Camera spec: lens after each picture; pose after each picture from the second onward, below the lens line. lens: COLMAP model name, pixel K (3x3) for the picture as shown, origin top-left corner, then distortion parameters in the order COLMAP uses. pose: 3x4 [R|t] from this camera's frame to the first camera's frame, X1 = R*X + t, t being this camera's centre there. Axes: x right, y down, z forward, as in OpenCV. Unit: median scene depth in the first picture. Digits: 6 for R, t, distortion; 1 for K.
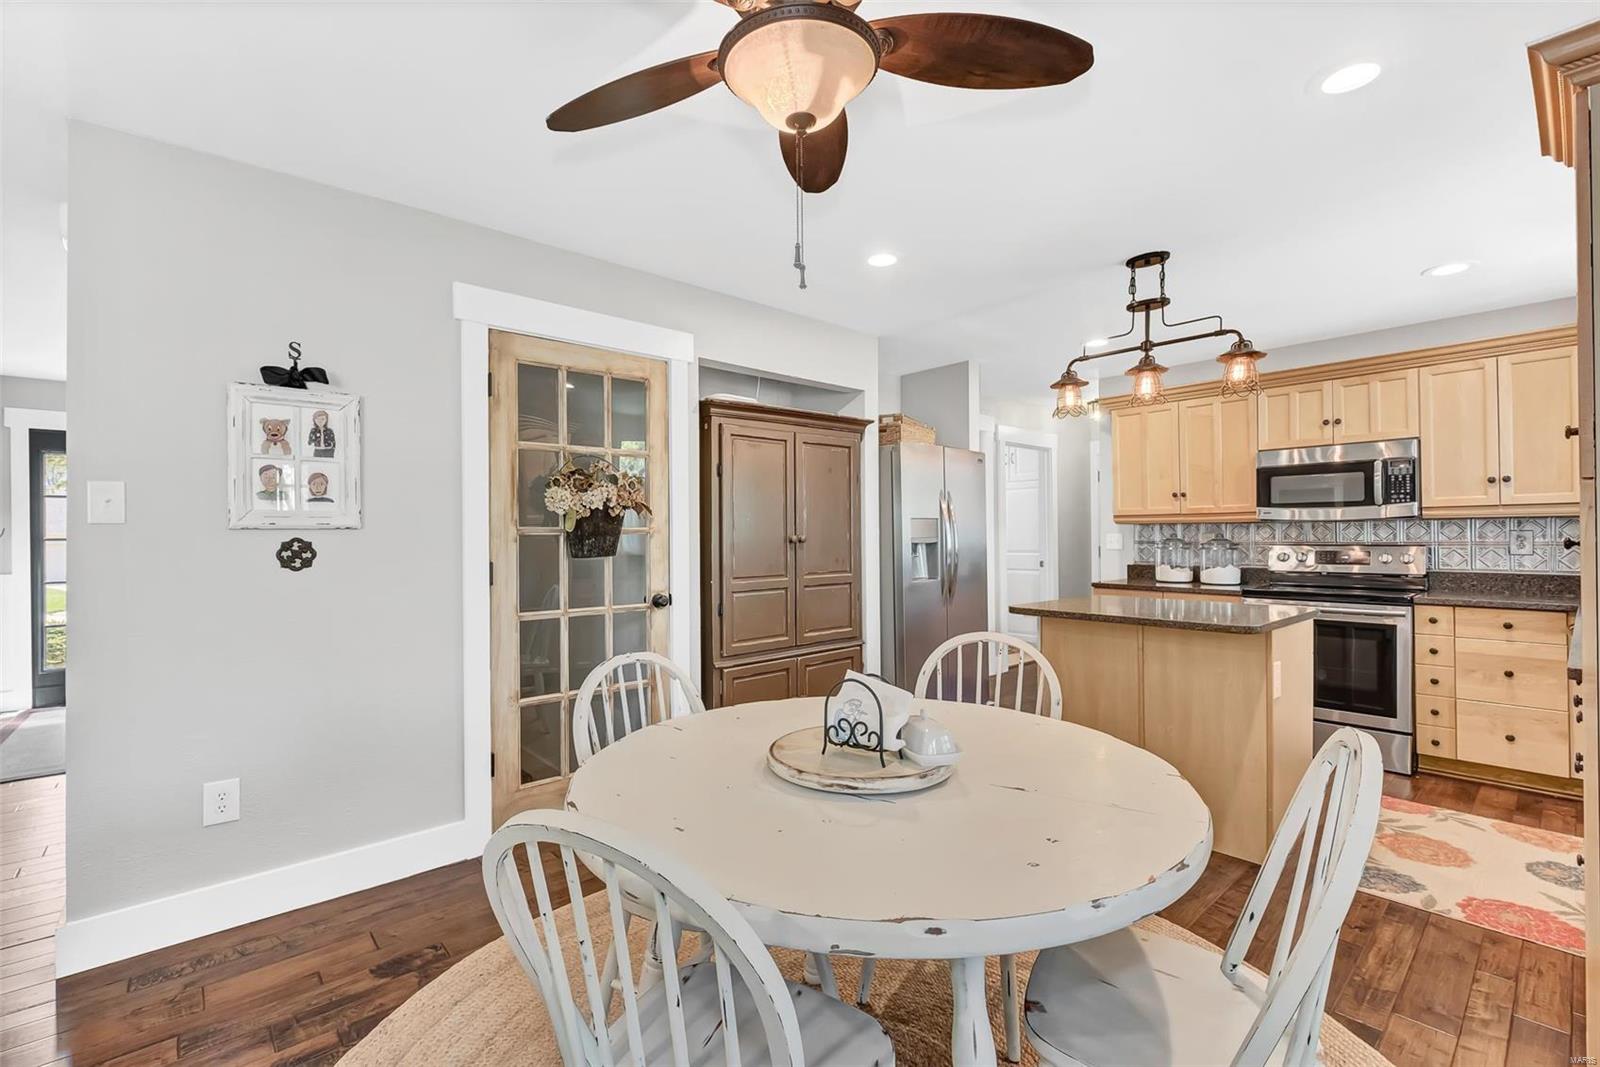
lens RADIAL K [[705.9, 0, 796.3], [0, 705.9, 533.8], [0, 0, 1]] dist [-0.004052, -0.001474]
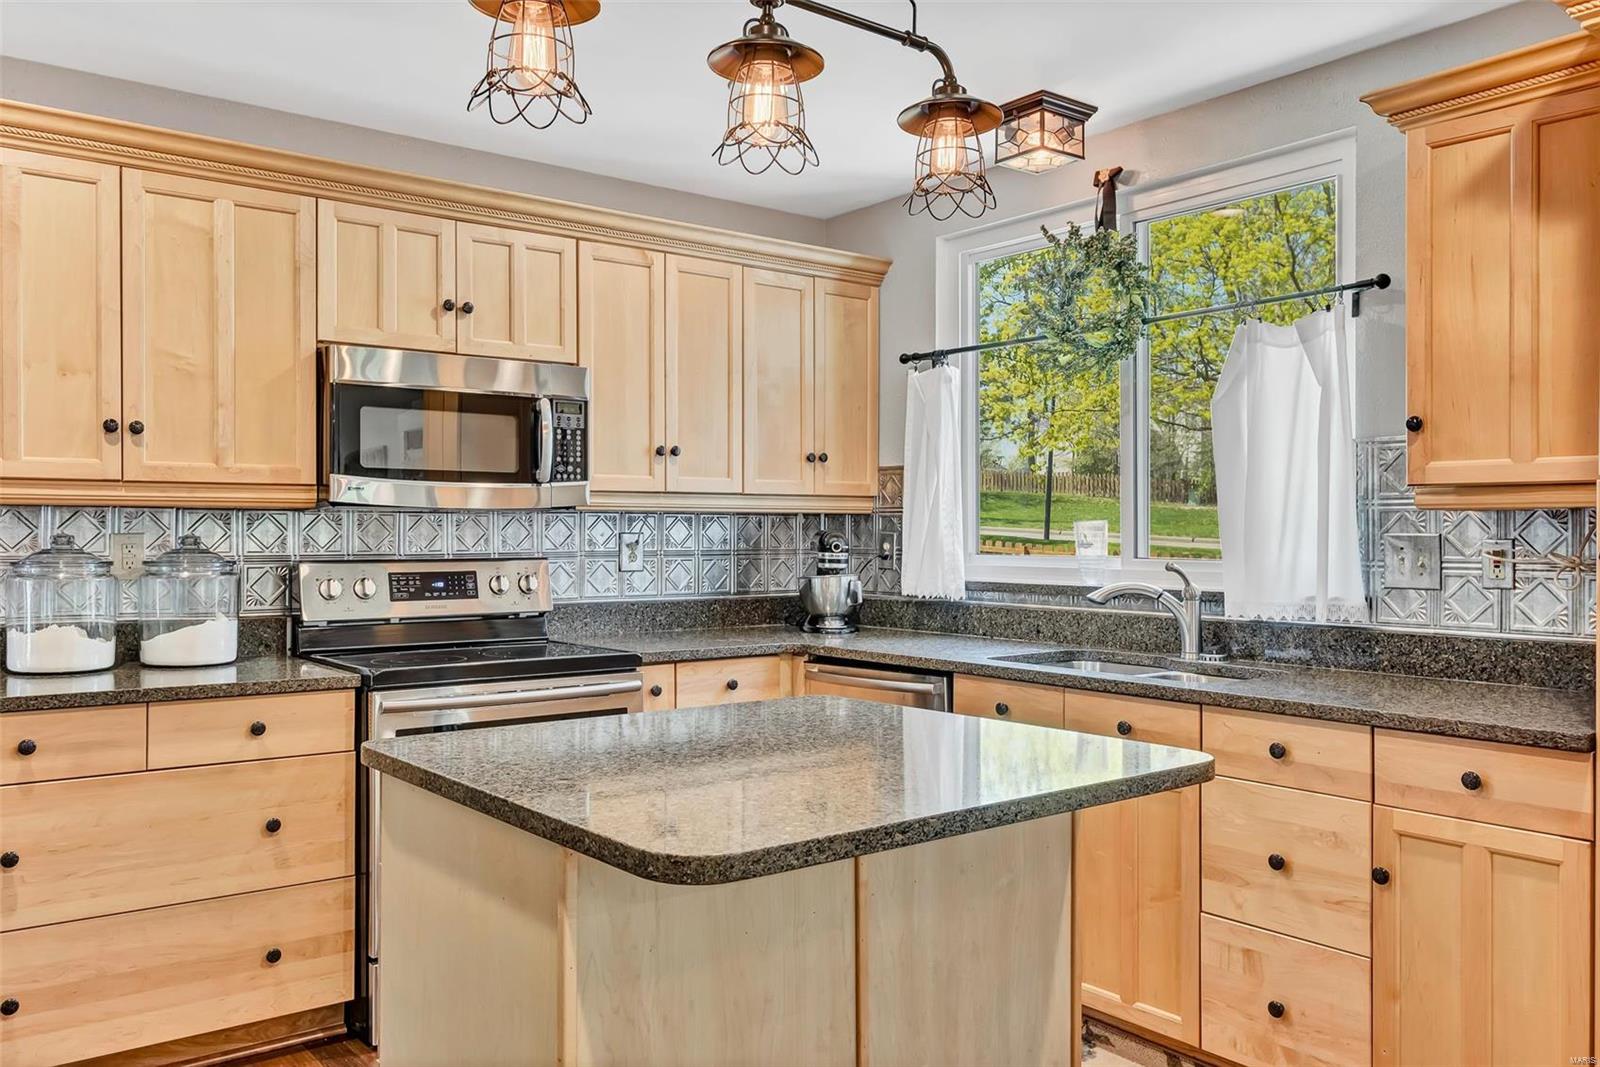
lens RADIAL K [[1238.9, 0, 789.6], [0, 1238.9, 533.0], [0, 0, 1]] dist [0.001526, -0.001129]
pose [[0.061644, 0.004440, 0.998088, -0.083614], [-0.005068, 0.999979, -0.004135, -0.000717], [-0.998085, -0.004803, 0.061665, 0.795484]]
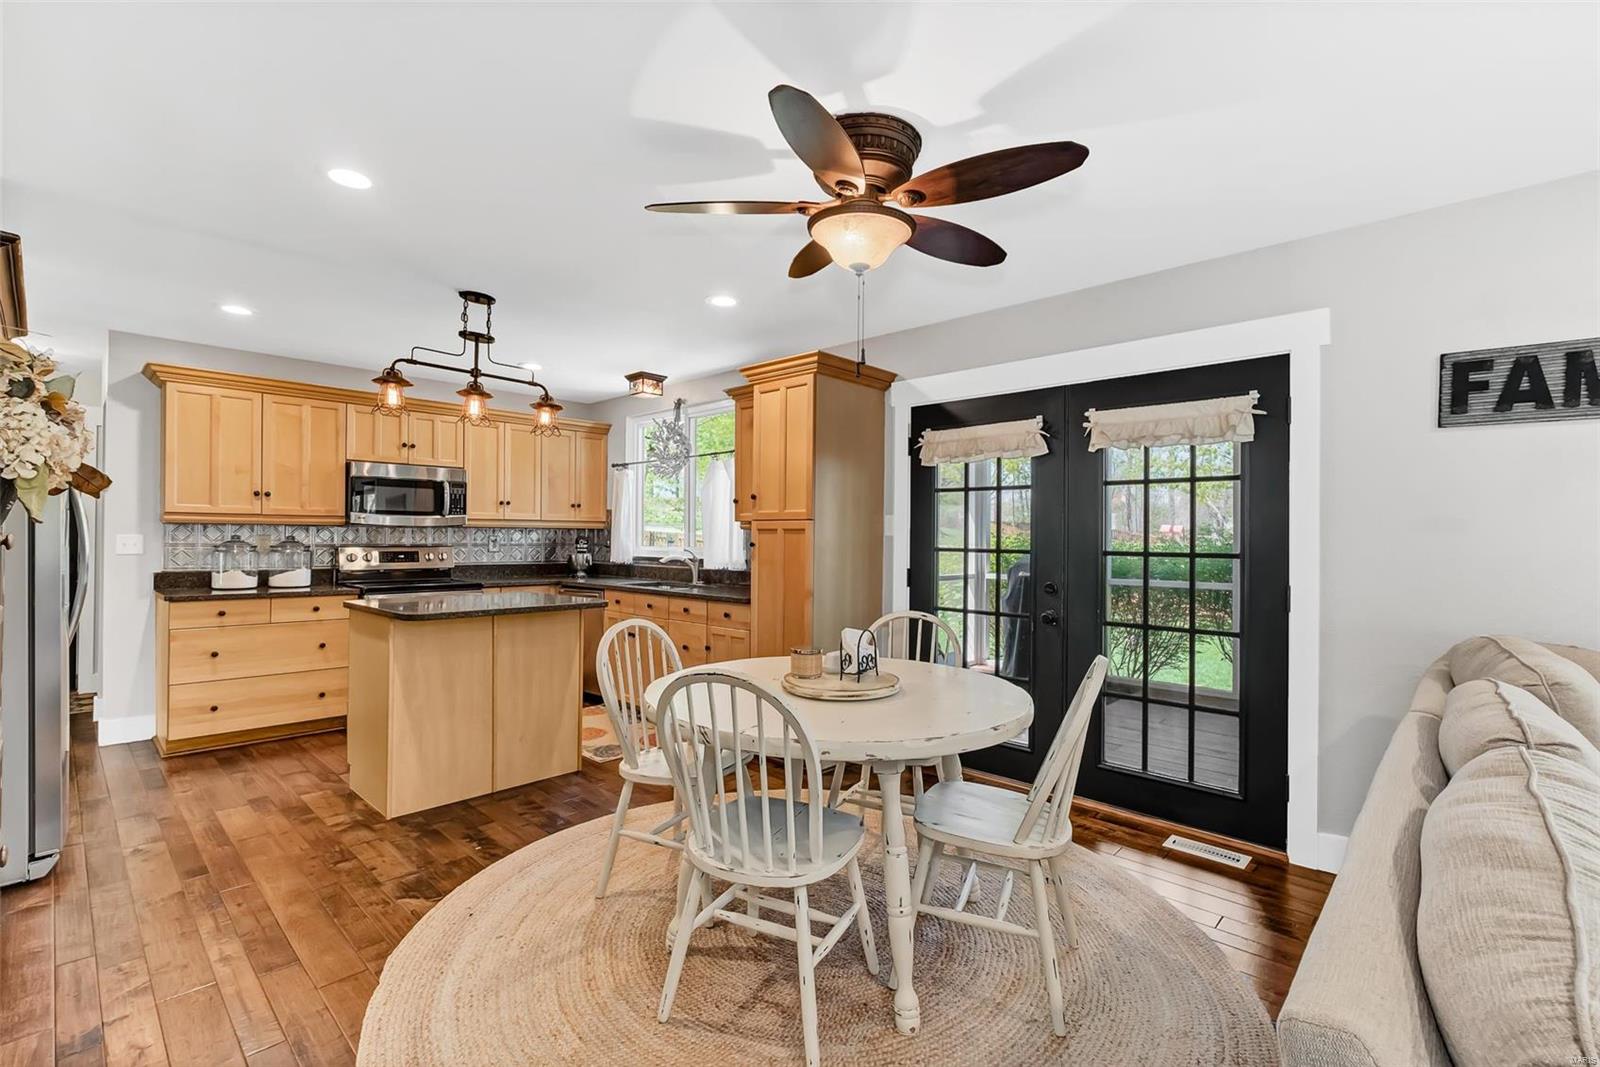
lens RADIAL K [[705.9, 0, 794.7], [0, 705.9, 532.0], [0, 0, 1]] dist [-0.004052, -0.001474]
pose [[-0.092455, 0.013349, 0.995627, -0.571391], [-0.009240, 0.999856, -0.014264, 0.002319], [-0.995674, -0.010519, -0.092318, 0.492133]]
